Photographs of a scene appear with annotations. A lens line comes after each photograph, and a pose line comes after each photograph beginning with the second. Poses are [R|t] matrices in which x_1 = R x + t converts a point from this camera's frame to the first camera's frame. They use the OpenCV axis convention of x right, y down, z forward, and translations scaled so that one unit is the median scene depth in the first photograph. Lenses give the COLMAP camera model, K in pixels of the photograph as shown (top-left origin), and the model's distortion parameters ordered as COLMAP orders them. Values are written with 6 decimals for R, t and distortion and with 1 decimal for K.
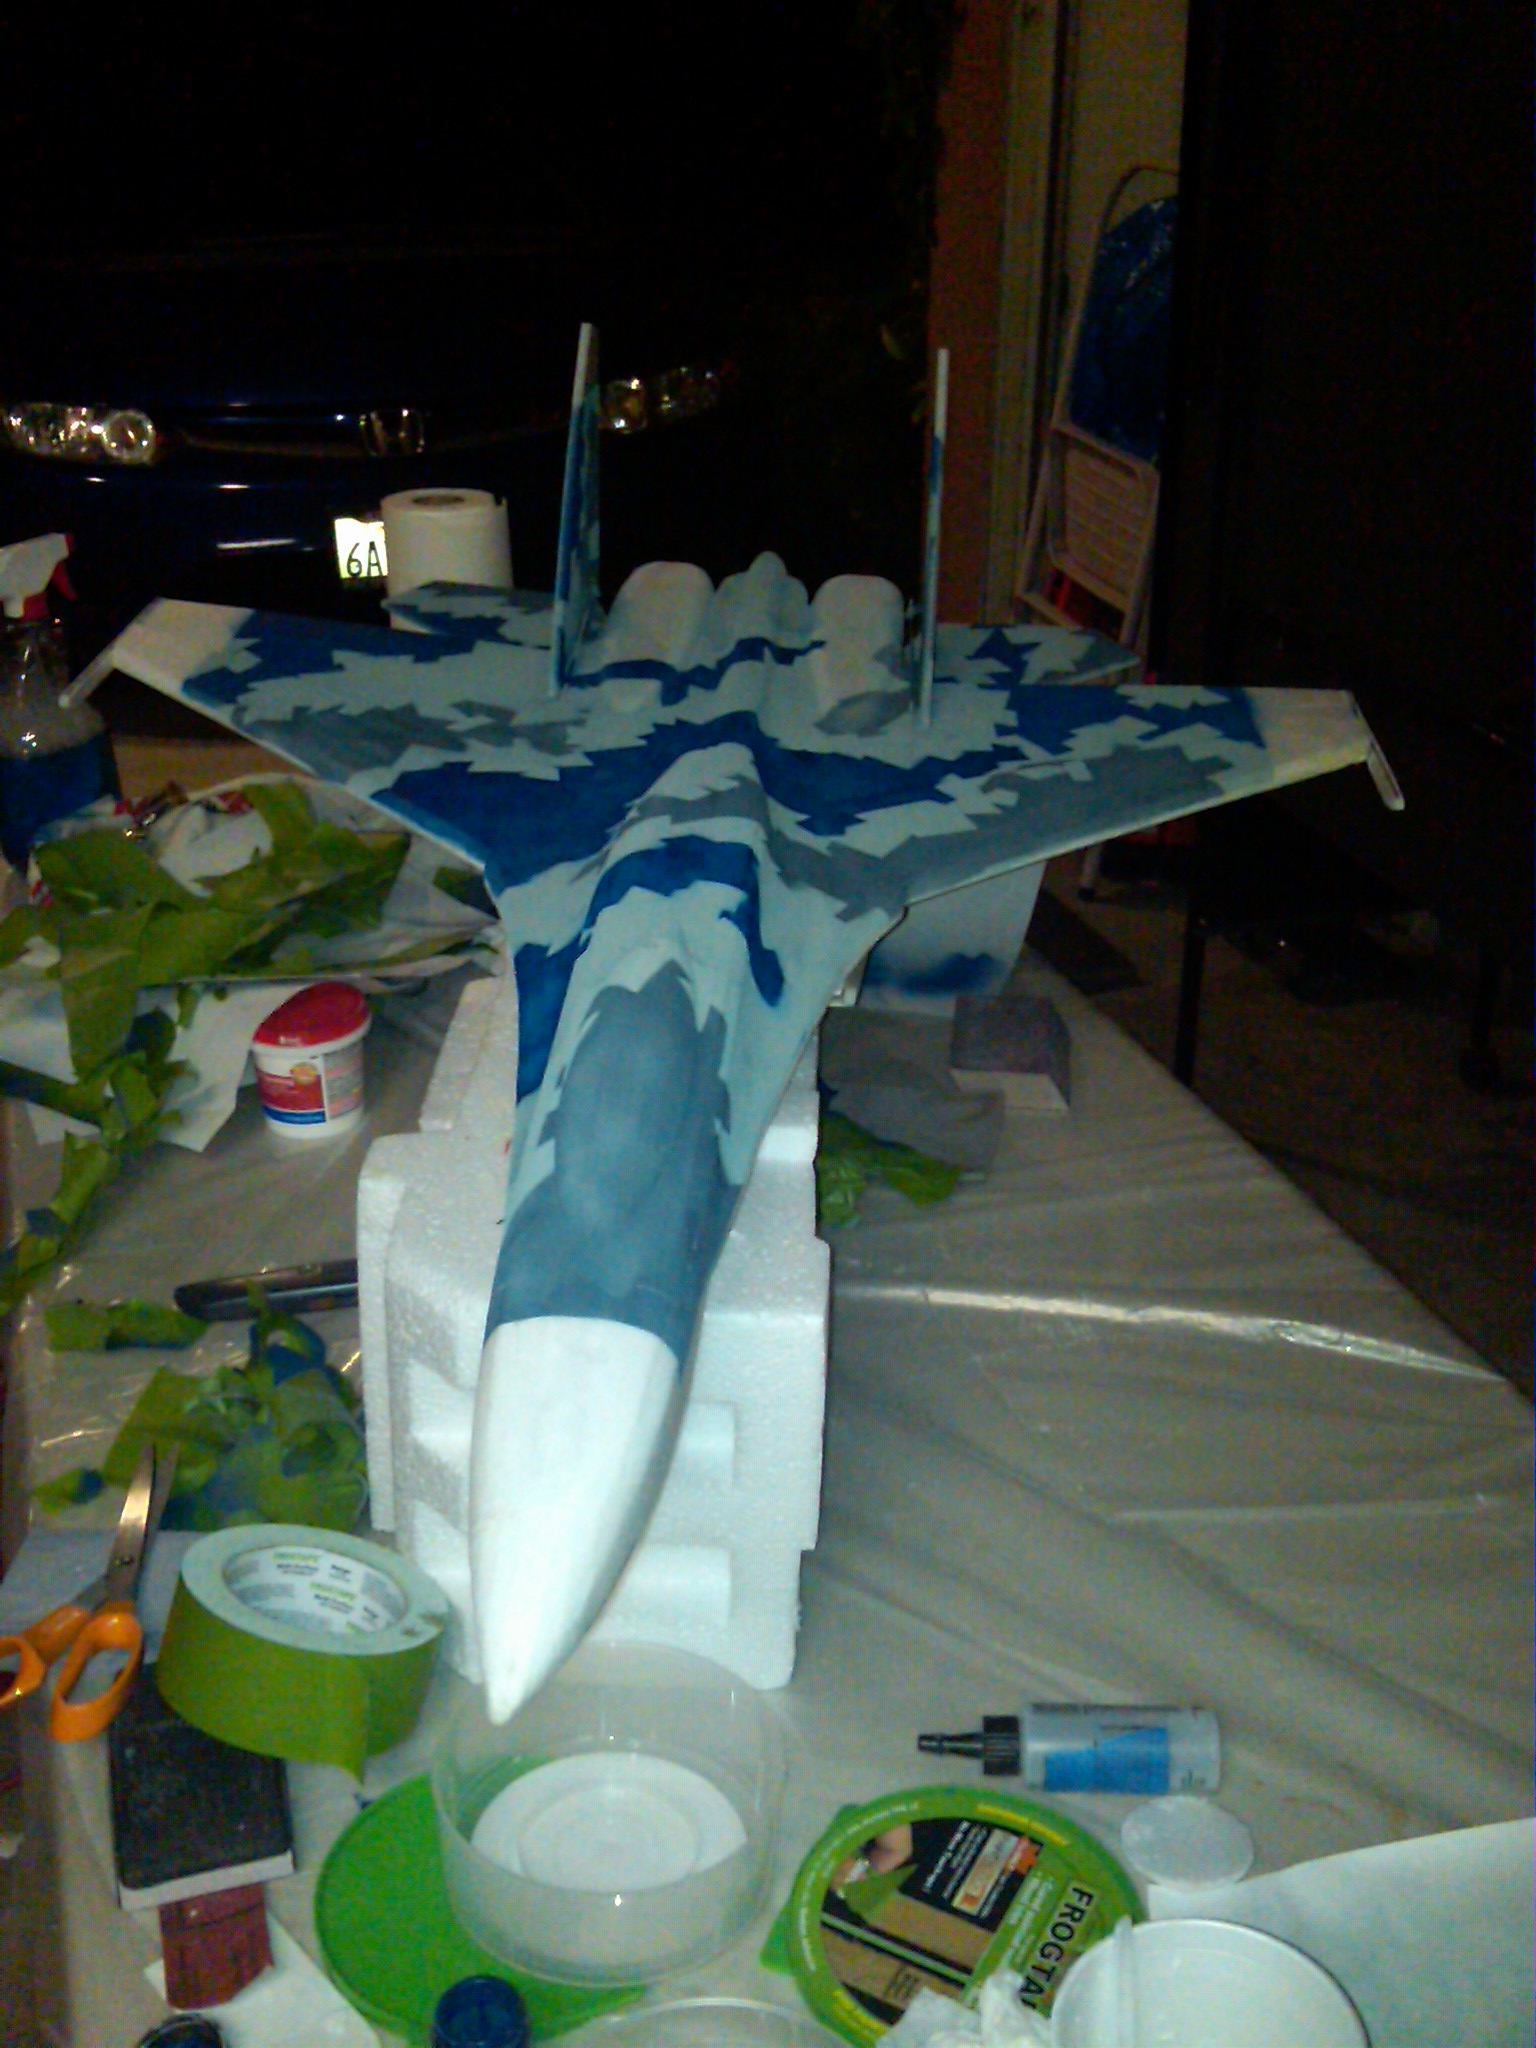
lens RADIAL K [[2243.9, 0, 768.0], [0, 2243.9, 965.9], [0, 0, 1]] dist [0.066550, -0.304124]
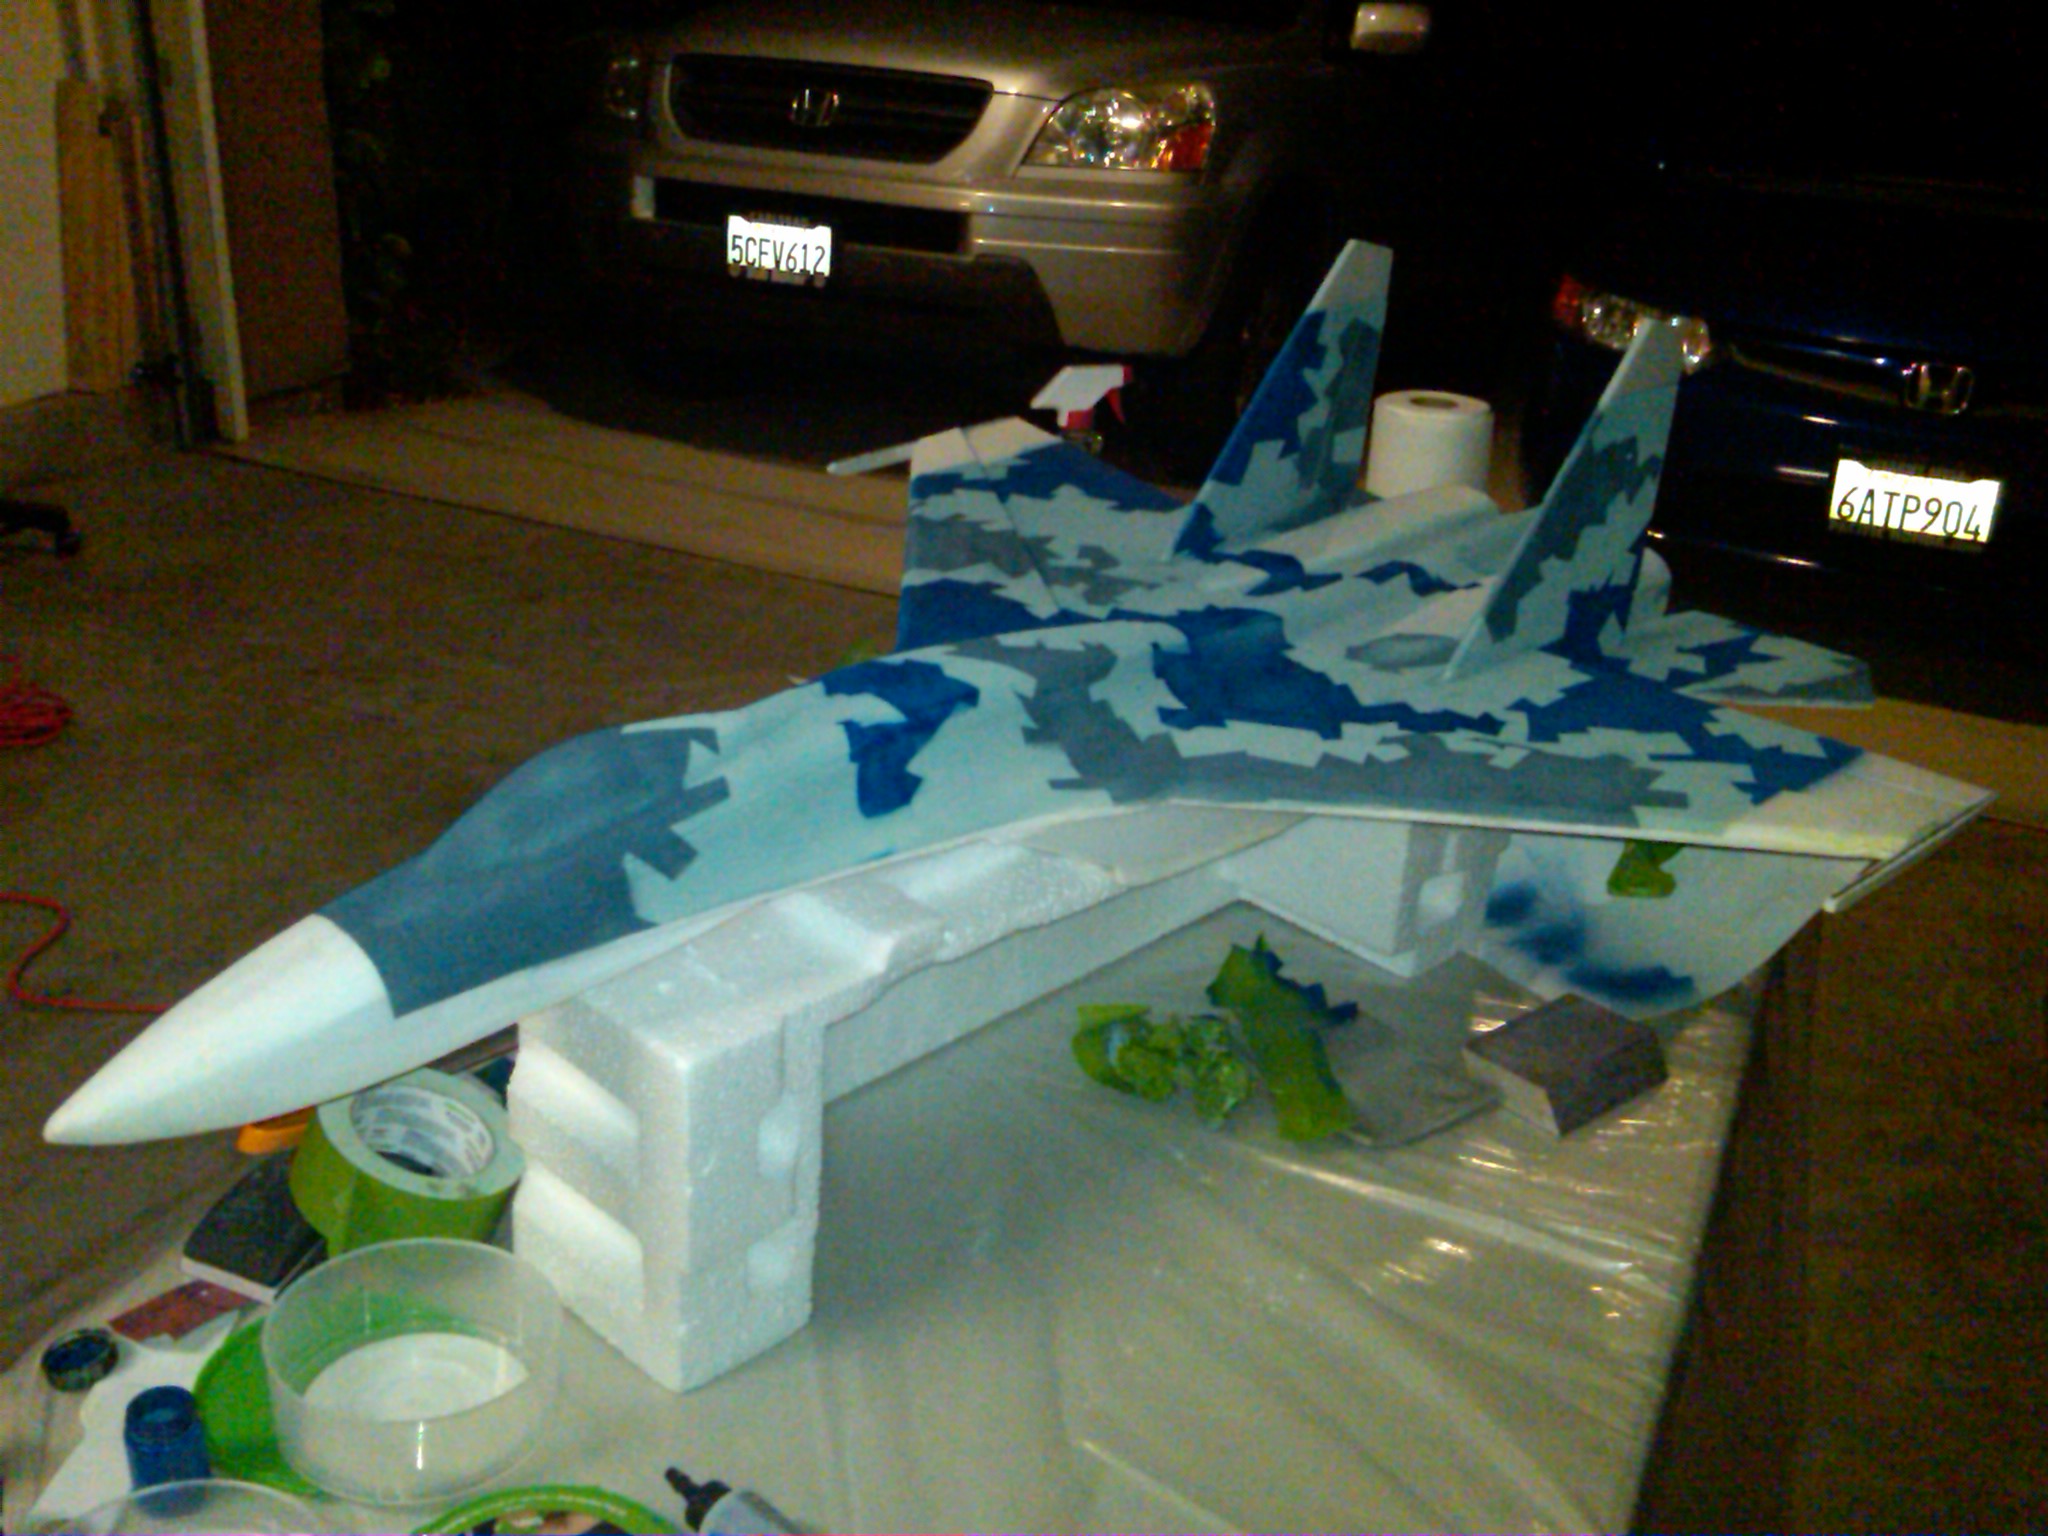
lens RADIAL K [[2174.8, 0, 1053.9], [0, 2174.8, 776.0], [0, 0, 1]] dist [0.123999, -0.437130]
pose [[0.736373, 0.295831, -0.608473, 0.574175], [-0.318682, 0.944987, 0.073770, -0.088255], [0.596822, 0.139587, 0.790138, 0.162211]]
